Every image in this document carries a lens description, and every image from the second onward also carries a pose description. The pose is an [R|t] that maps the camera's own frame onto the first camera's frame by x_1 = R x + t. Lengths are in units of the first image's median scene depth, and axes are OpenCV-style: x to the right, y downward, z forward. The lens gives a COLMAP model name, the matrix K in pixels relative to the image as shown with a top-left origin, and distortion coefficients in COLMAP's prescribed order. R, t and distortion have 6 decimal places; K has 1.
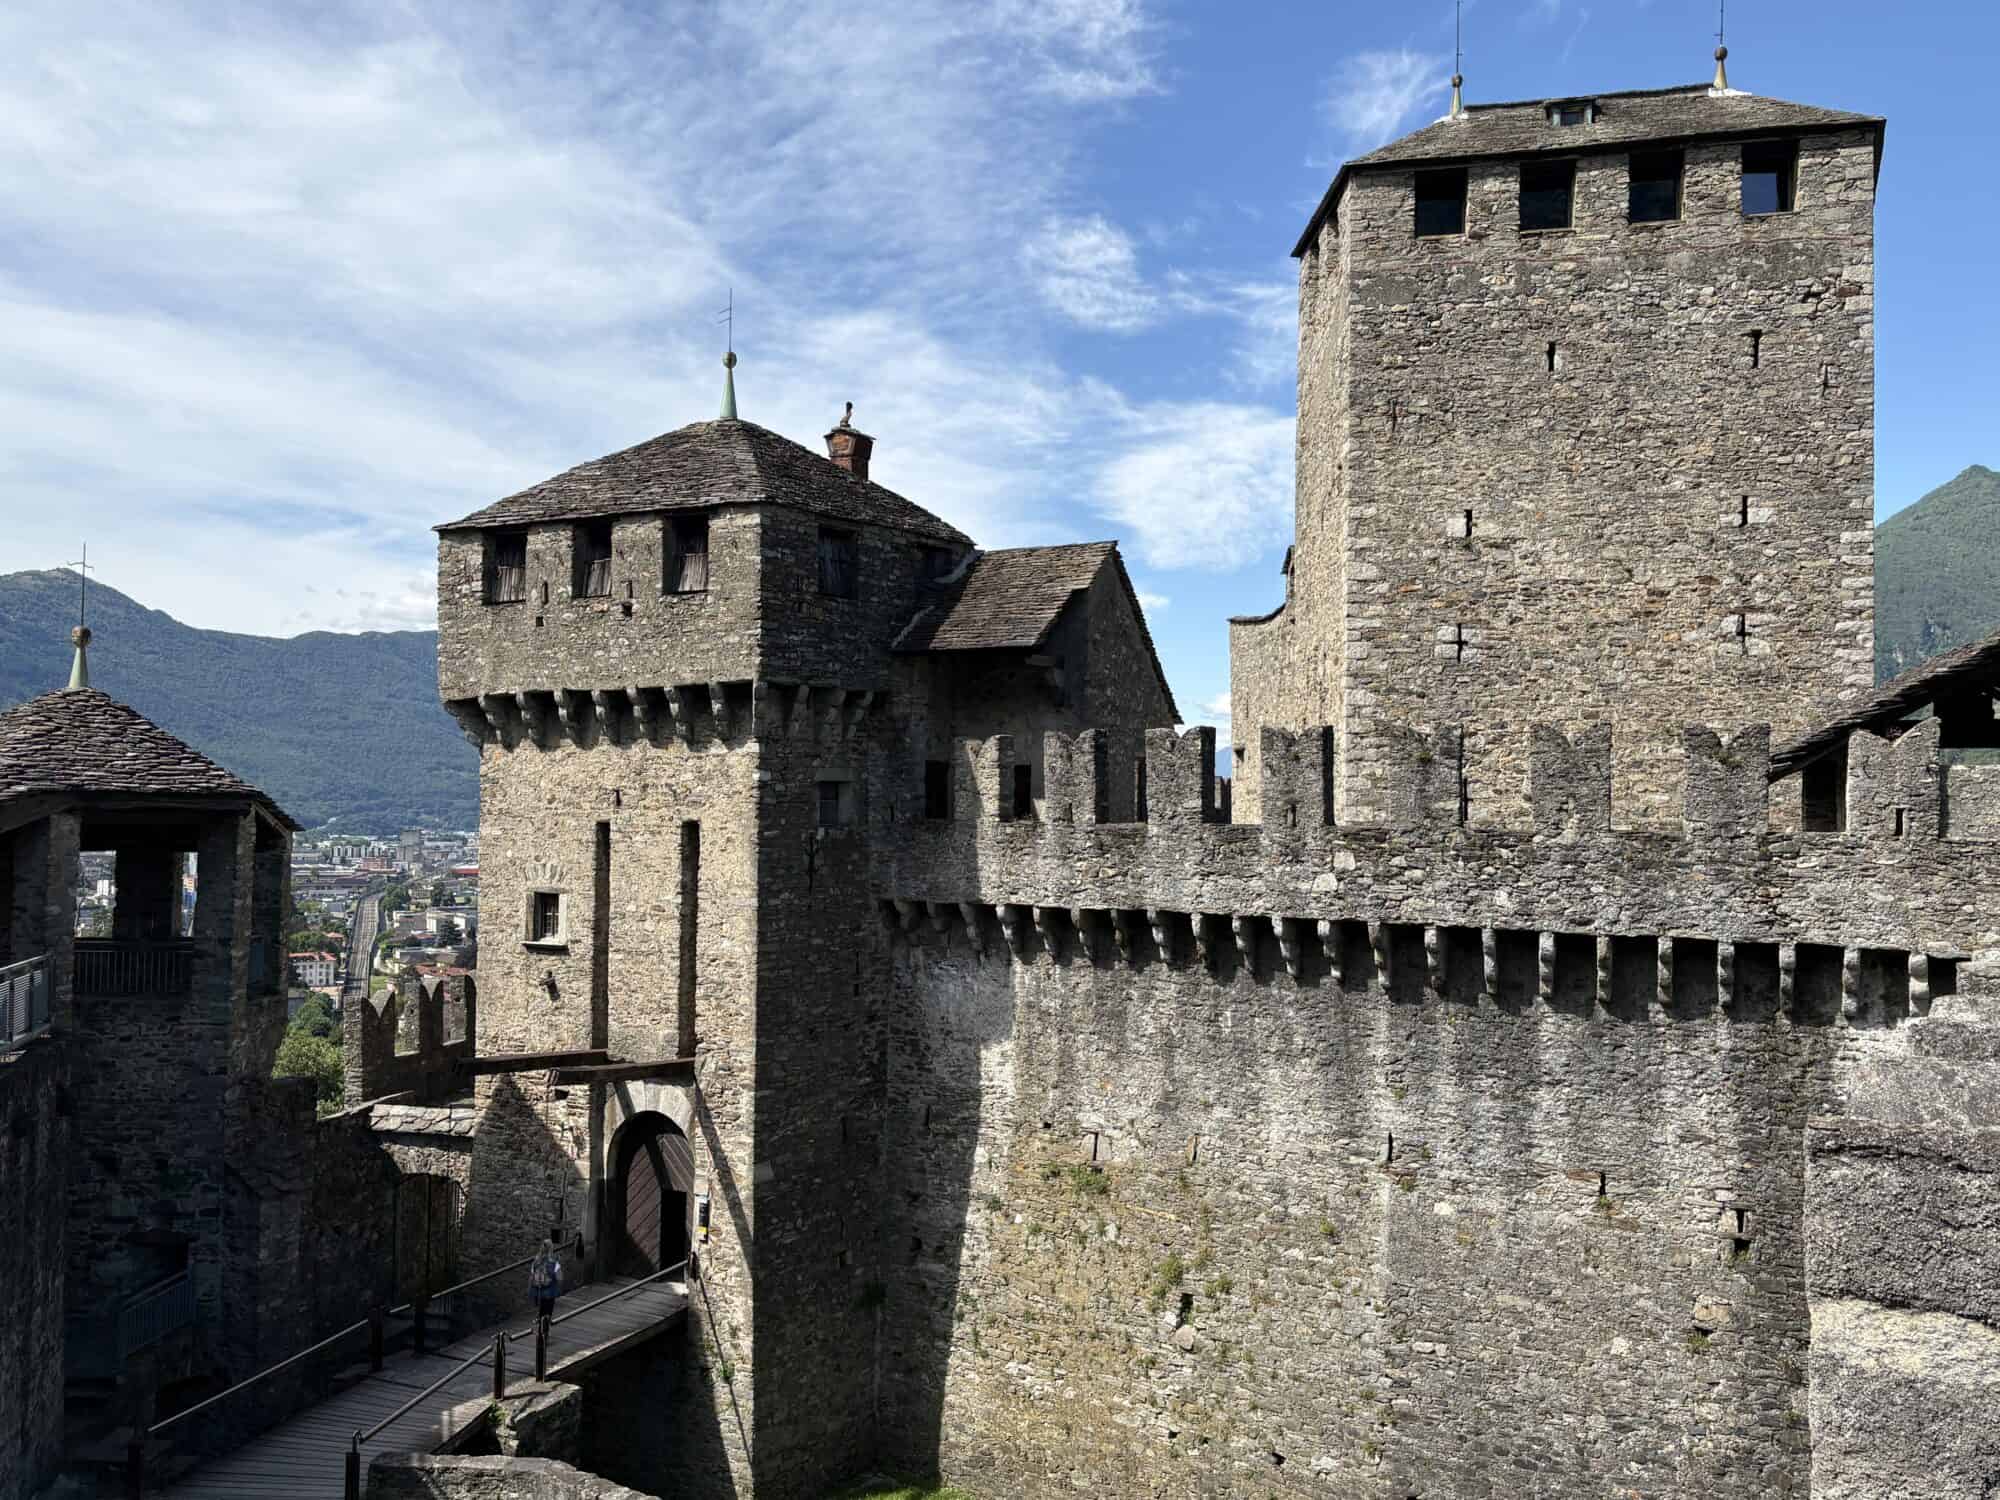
lens RADIAL K [[1633.5, 0, 996.7], [0, 1633.5, 743.1], [0, 0, 1]] dist [0.063944, -0.055184]
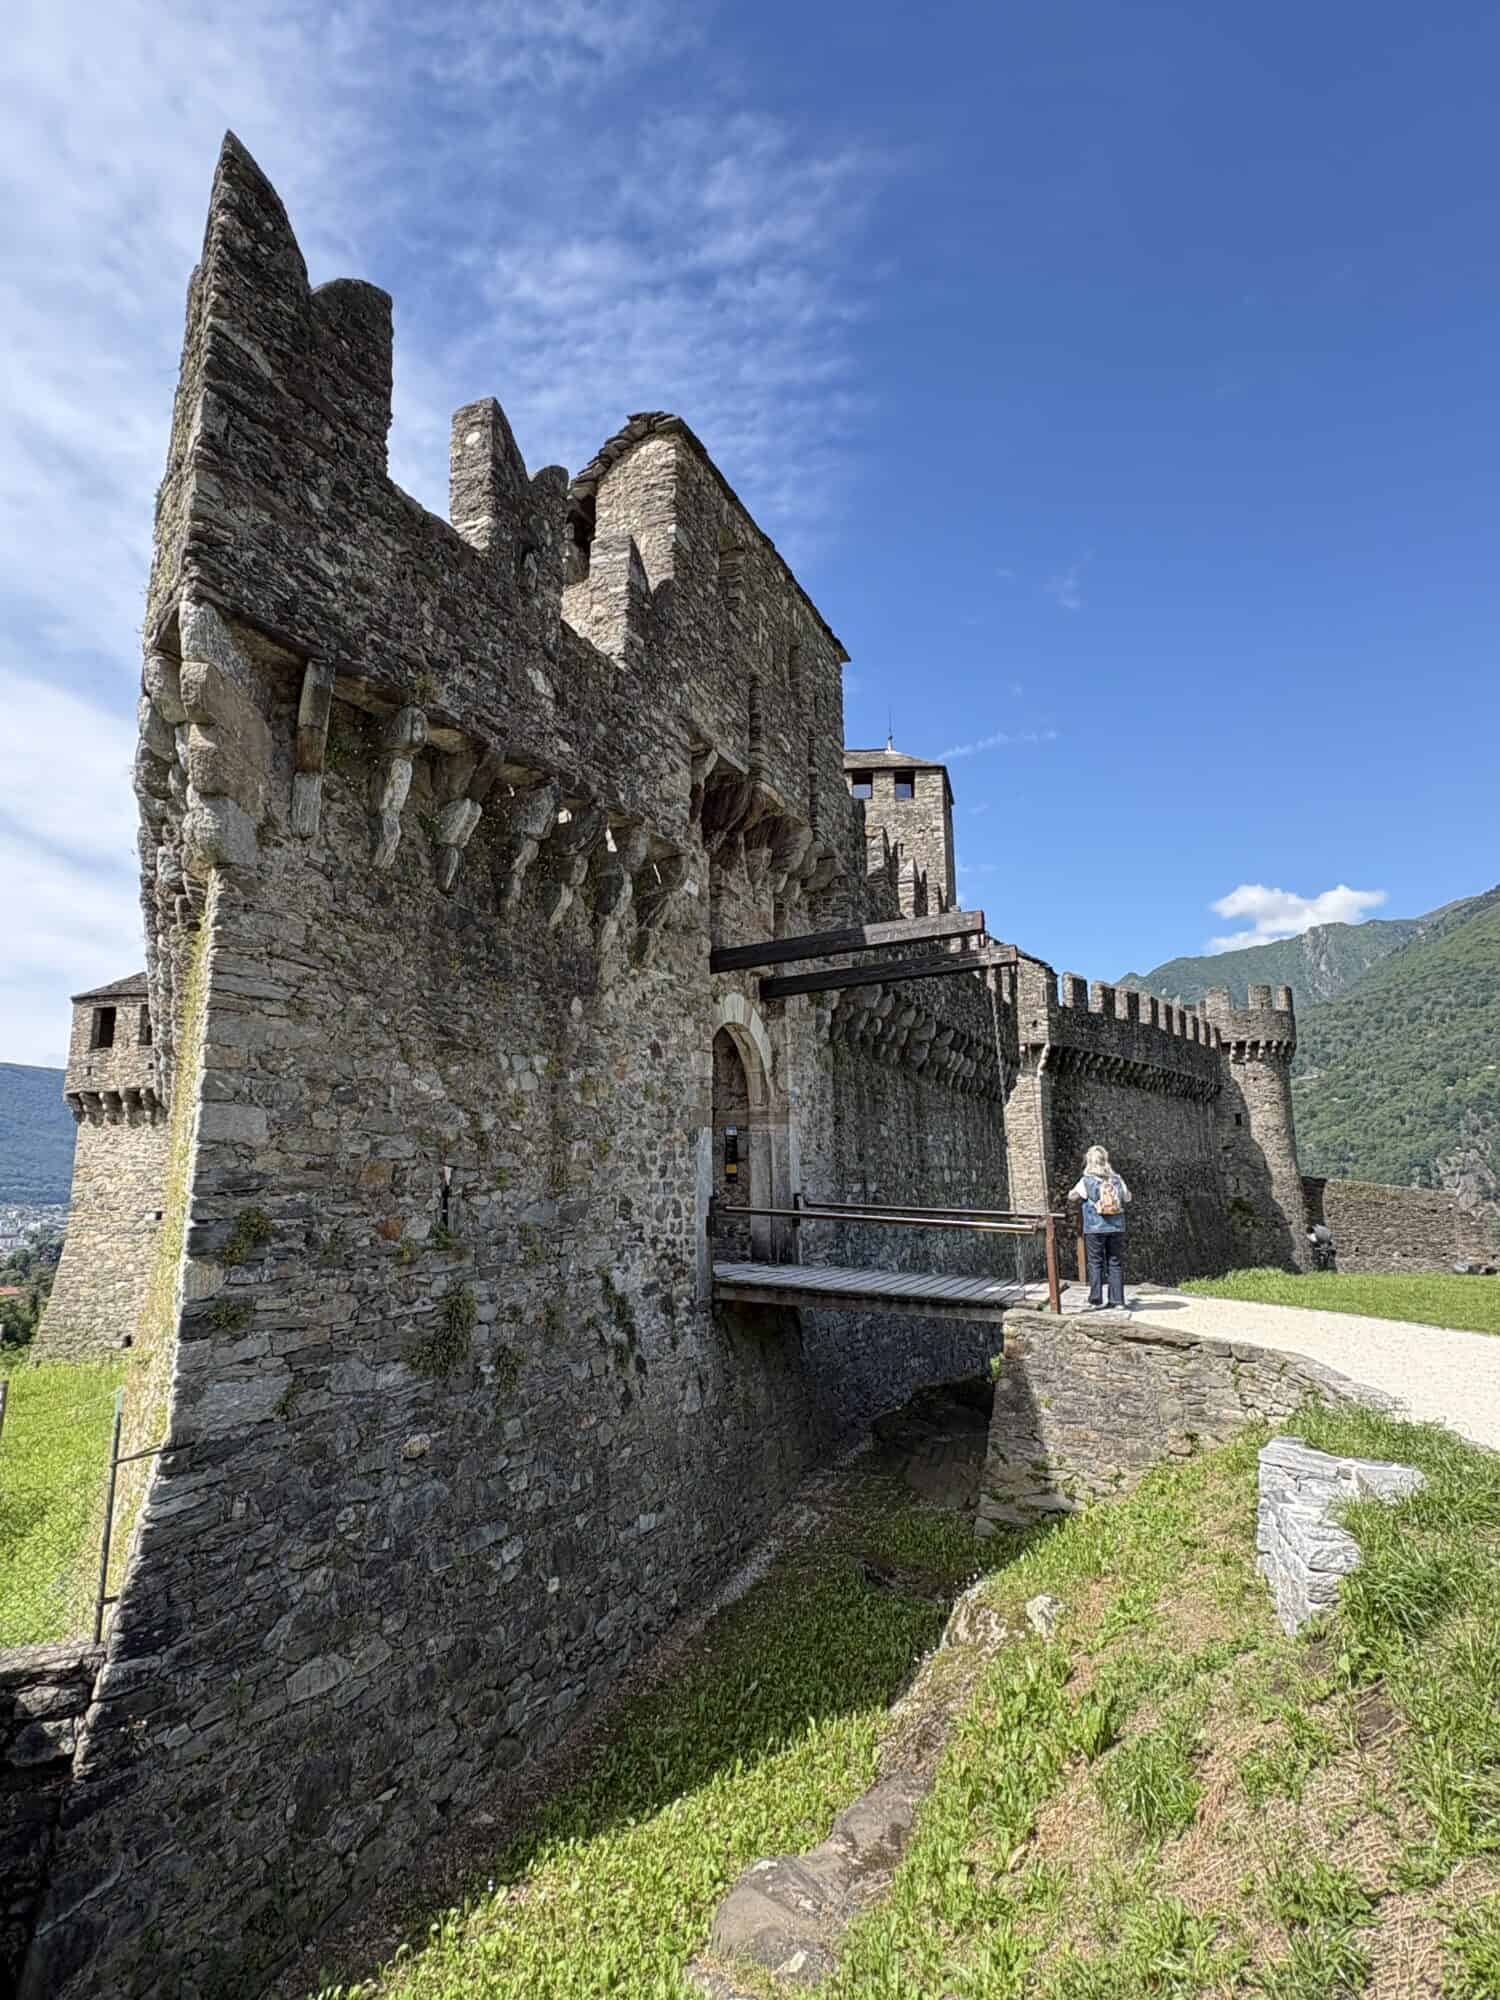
lens RADIAL K [[1054.4, 0, 734.8], [0, 1054.4, 987.8], [0, 0, 1]] dist [0.002442, 0.007697]
pose [[0.986608, 0.014585, 0.162457, -0.048794], [0.009071, 0.989547, -0.143928, 0.214385], [-0.162858, 0.143474, 0.976162, -0.533635]]
